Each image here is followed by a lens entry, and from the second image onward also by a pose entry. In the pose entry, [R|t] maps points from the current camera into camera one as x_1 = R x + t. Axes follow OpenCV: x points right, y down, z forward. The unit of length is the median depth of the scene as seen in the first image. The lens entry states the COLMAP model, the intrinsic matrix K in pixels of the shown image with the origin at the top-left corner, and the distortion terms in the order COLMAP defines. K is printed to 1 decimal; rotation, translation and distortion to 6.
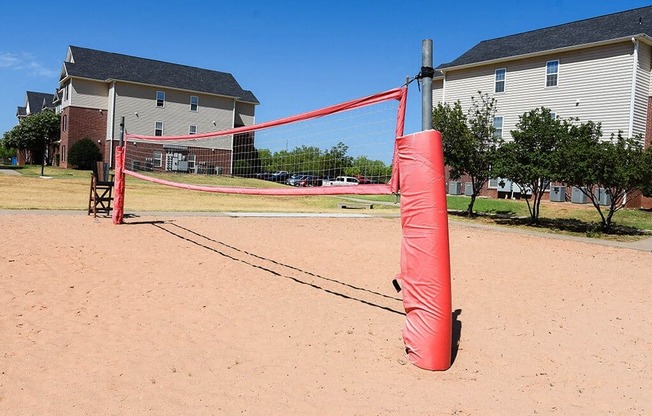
lens RADIAL K [[512.0, 0, 326.0], [0, 512.0, 208.0], [0, 0, 1]] dist [-0.098458, 0.061367]
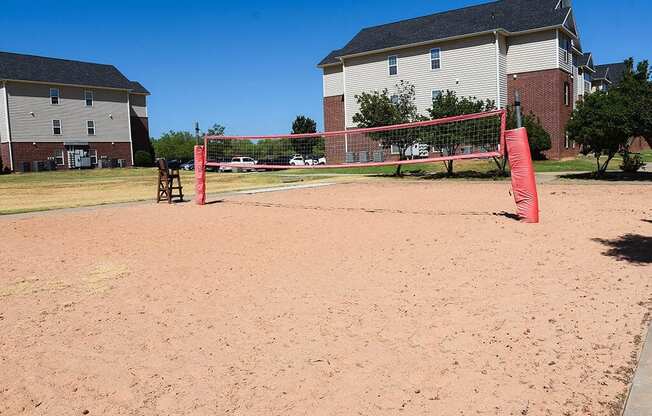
lens RADIAL K [[512.0, 0, 326.0], [0, 512.0, 208.0], [0, 0, 1]] dist [-0.098458, 0.061367]
pose [[0.954257, -0.120898, 0.273455, -0.112925], [0.108286, 0.992258, 0.060812, -0.001334], [-0.278690, -0.028419, 0.959960, -0.087221]]
